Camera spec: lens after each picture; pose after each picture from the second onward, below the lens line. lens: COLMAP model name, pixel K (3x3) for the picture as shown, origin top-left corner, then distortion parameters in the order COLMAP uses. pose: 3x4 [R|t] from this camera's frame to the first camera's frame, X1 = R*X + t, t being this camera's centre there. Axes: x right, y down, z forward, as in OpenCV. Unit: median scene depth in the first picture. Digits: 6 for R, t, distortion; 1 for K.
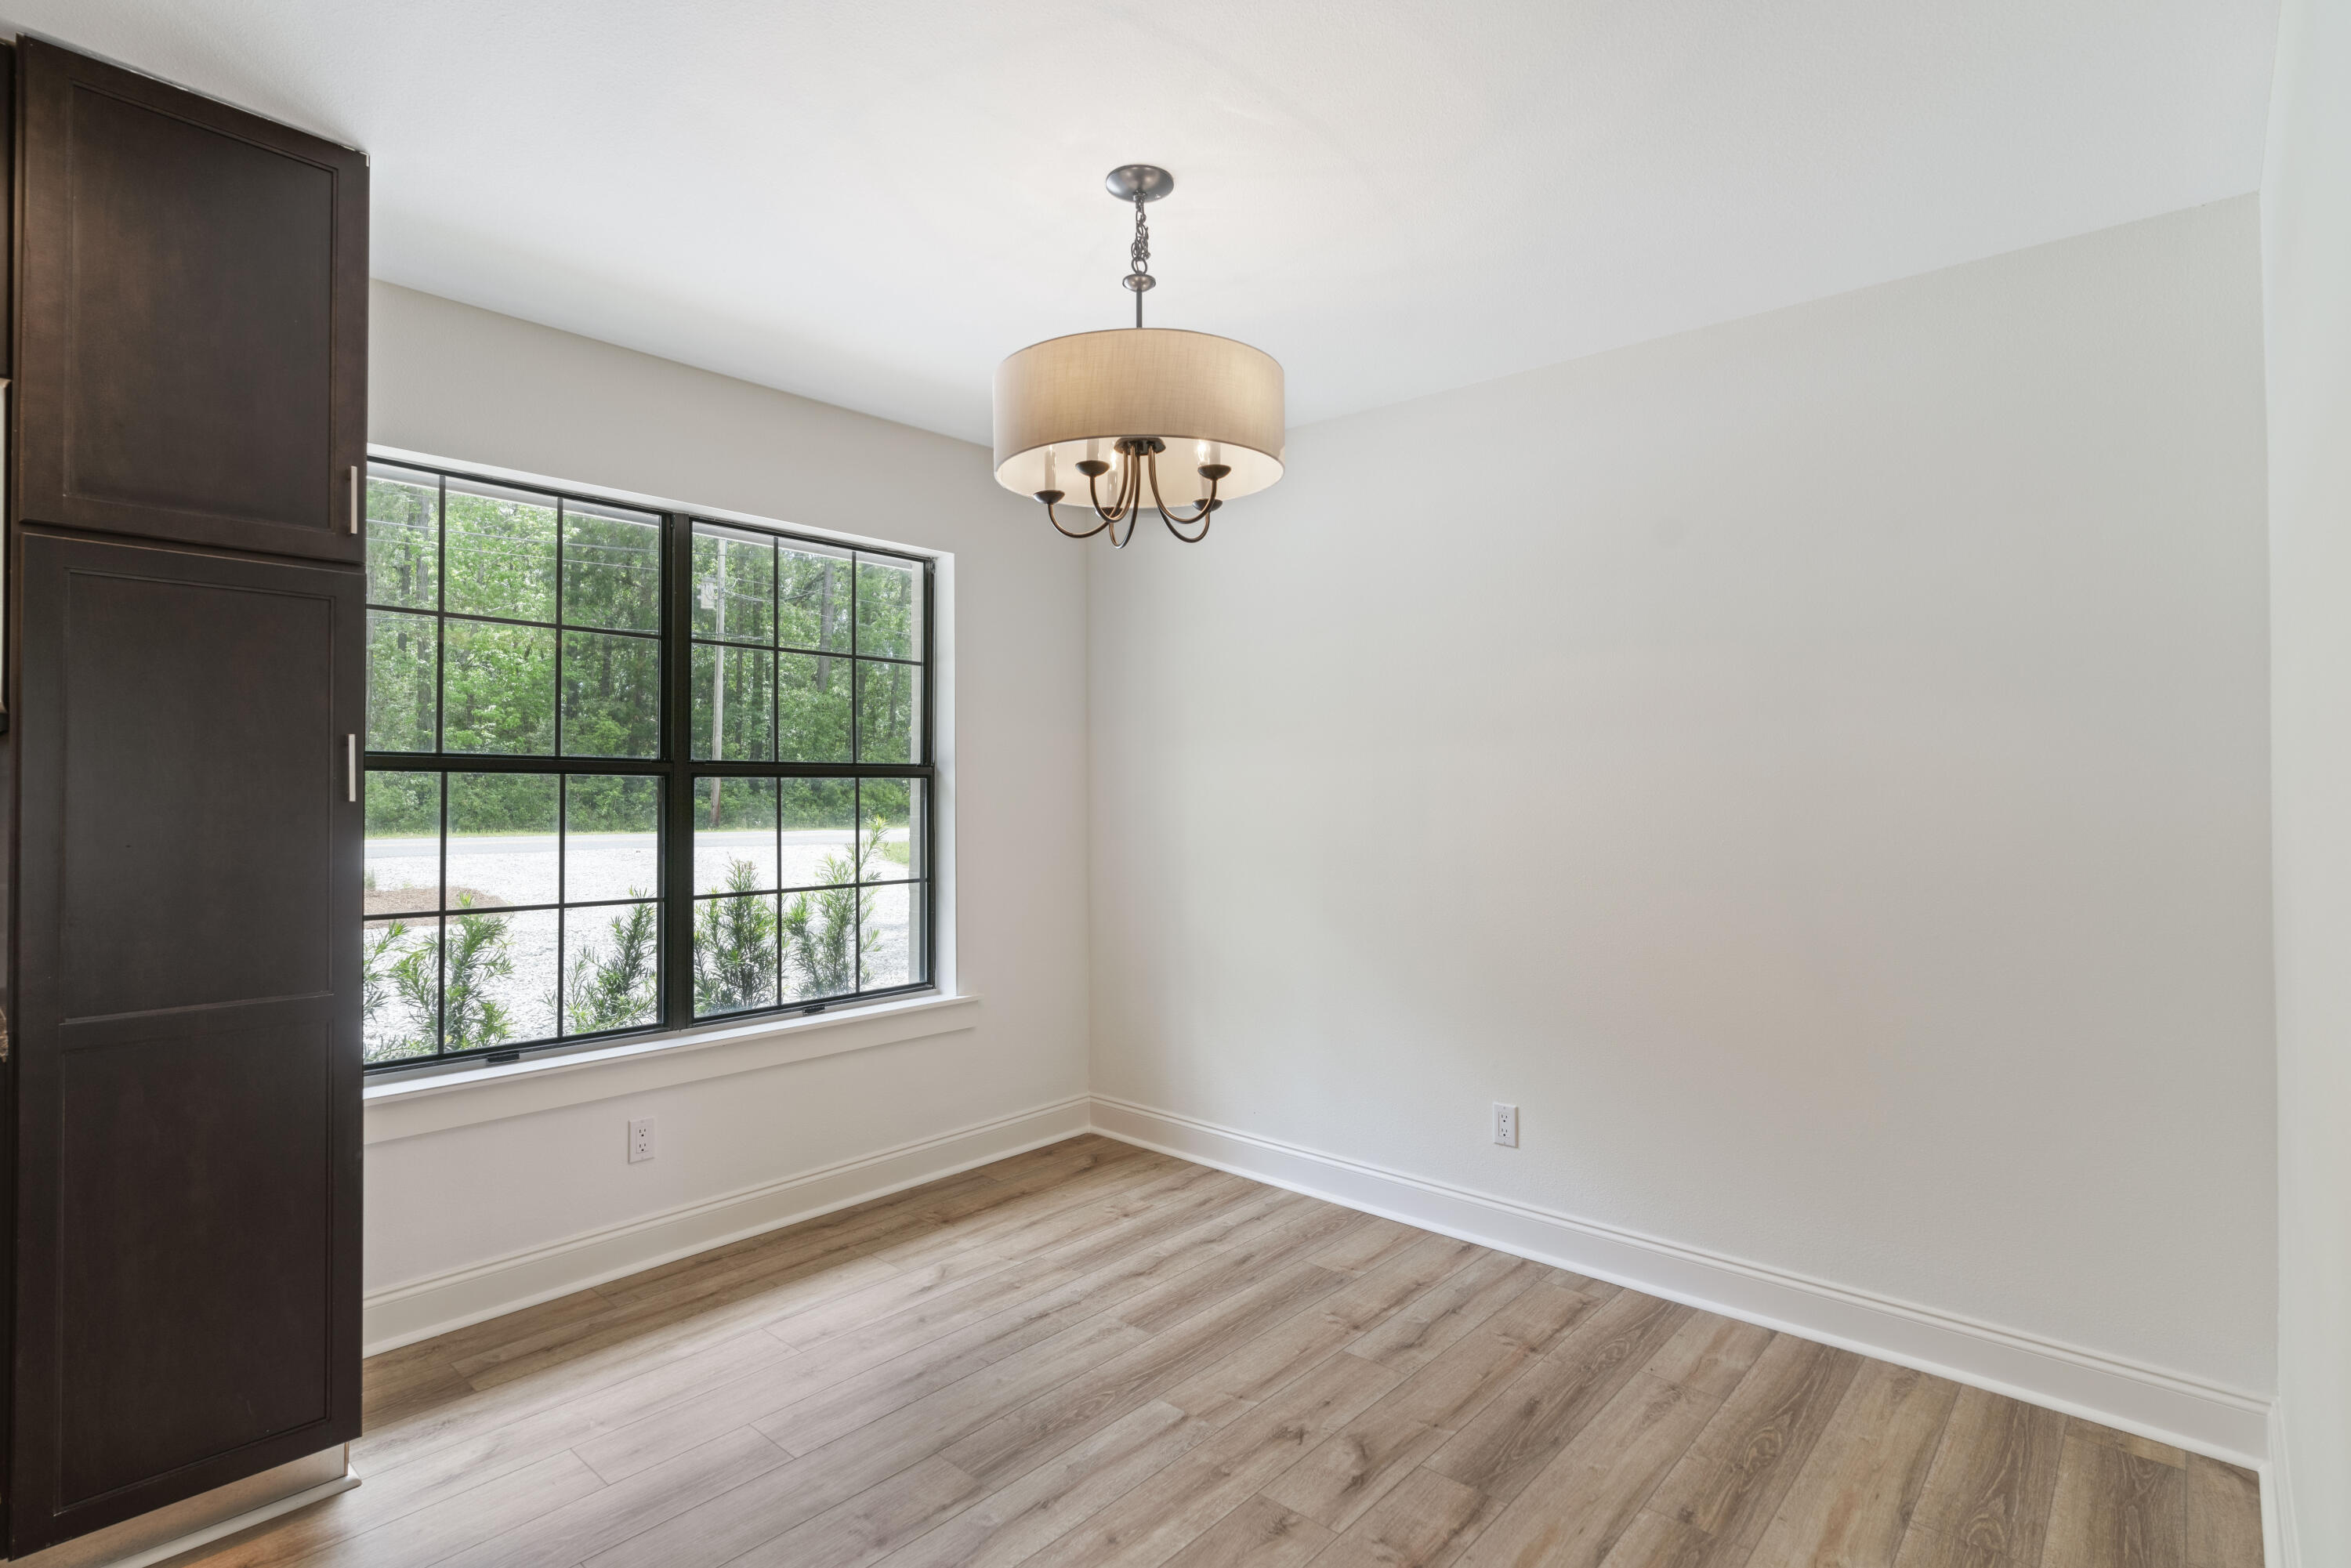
lens RADIAL K [[1143.9, 0, 1158.9], [0, 1143.9, 771.5], [0, 0, 1]] dist [0.000300, 0.000500]
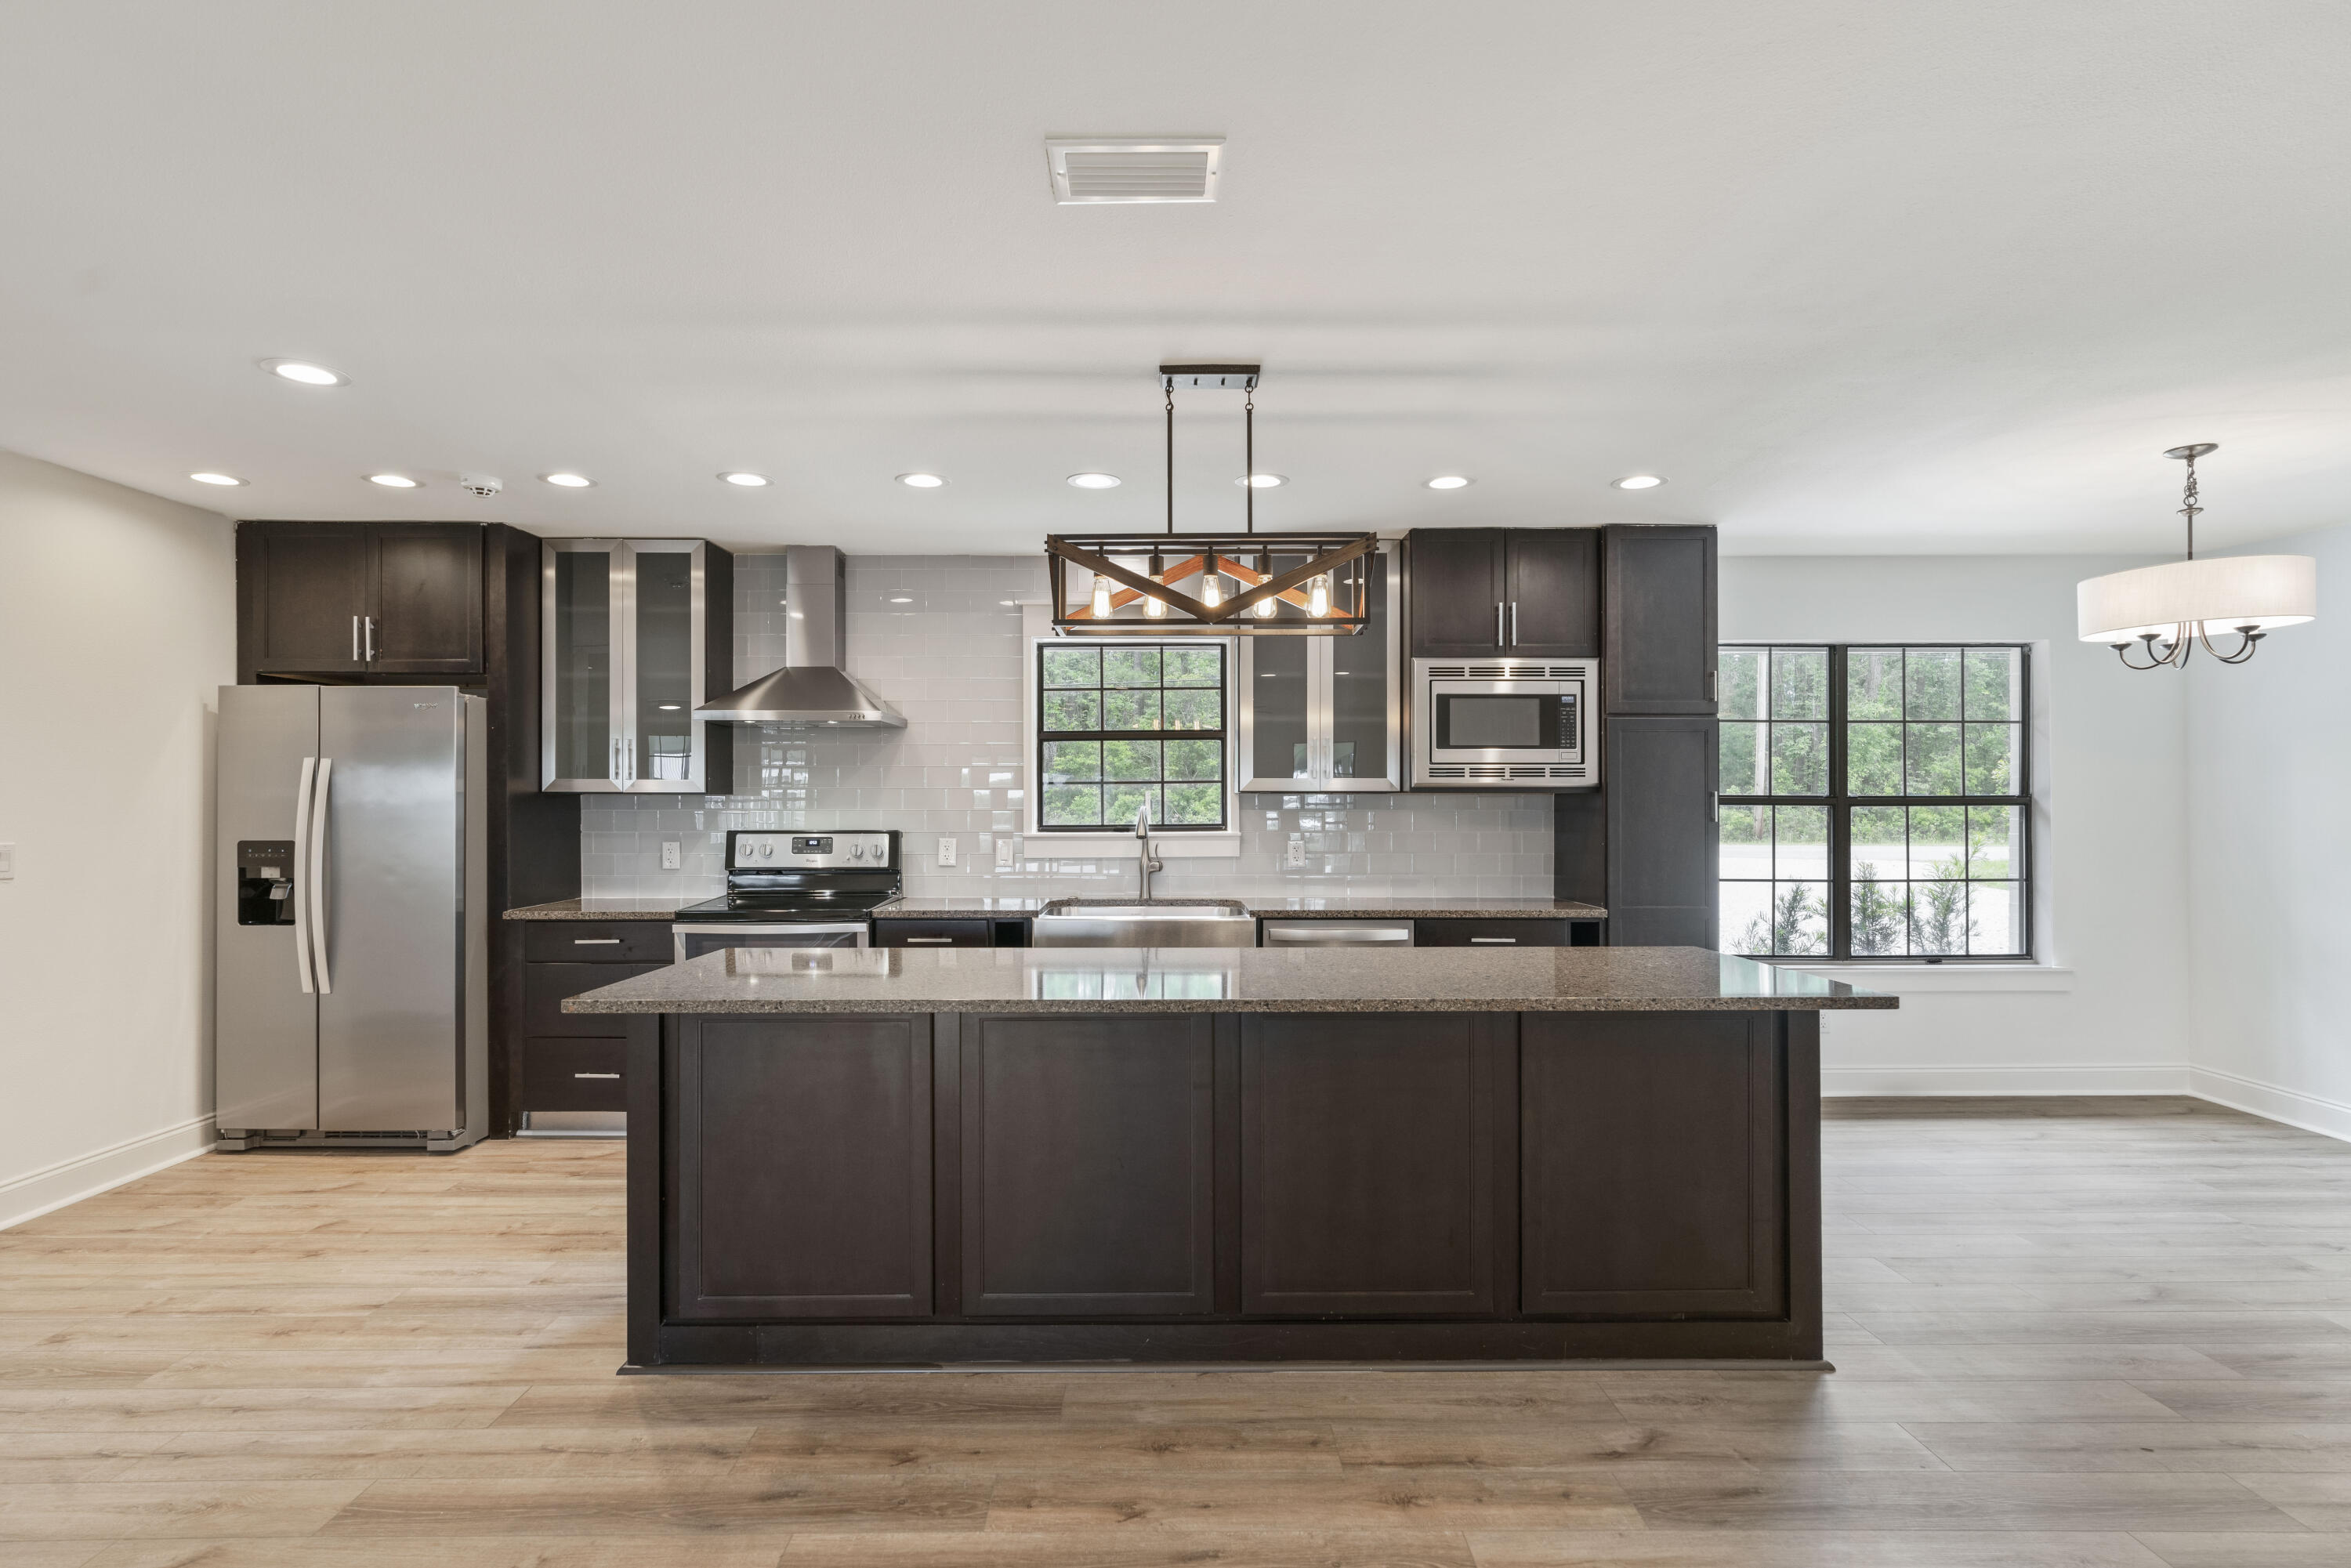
lens RADIAL K [[1143.9, 0, 1171.7], [0, 1143.9, 800.9], [0, 0, 1]] dist [0.000300, 0.000500]
pose [[0.675721, -0.001708, -0.737156, 0.133532], [0.012660, 0.999877, 0.009288, -0.029455], [0.737049, -0.015609, 0.675659, -0.776196]]
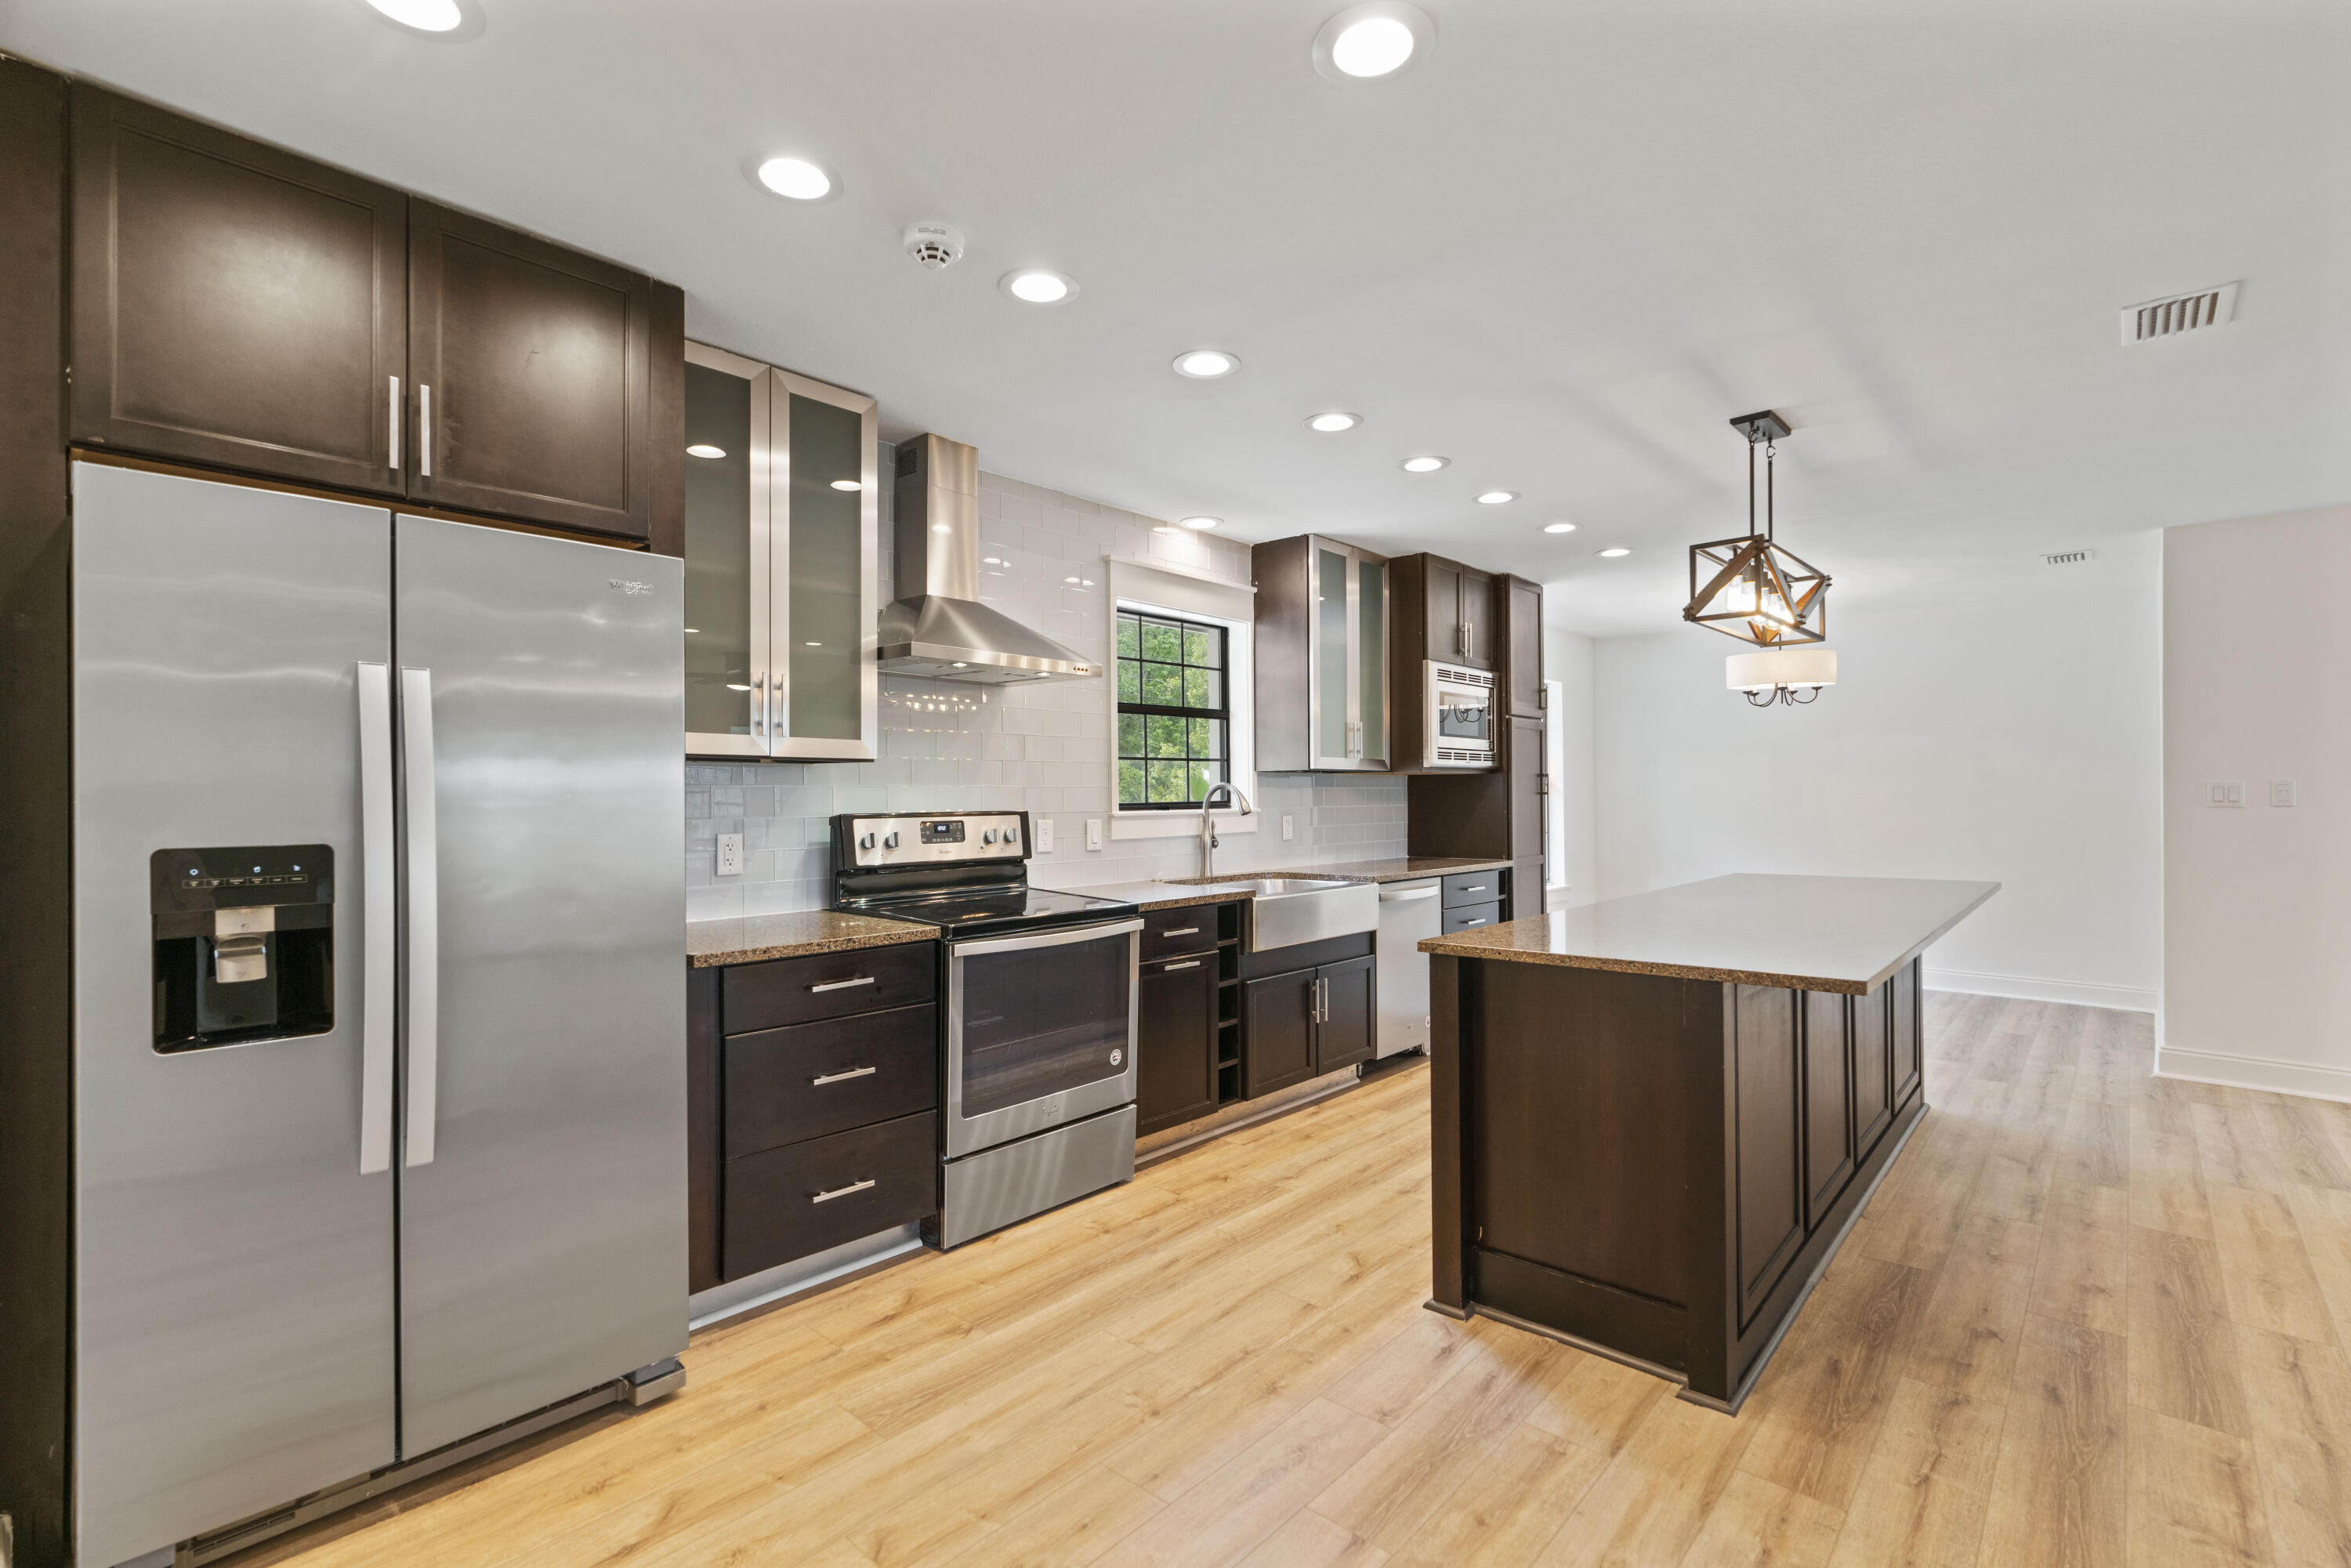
lens RADIAL K [[1059.1, 0, 1163.9], [0, 1059.1, 785.1], [0, 0, 1]] dist [-0.007455, 0.004395]
pose [[0.999940, -0.006554, -0.008799, -1.042924], [0.006603, 0.999963, 0.005552, -0.014373], [0.008763, -0.005610, 0.999946, -1.163409]]
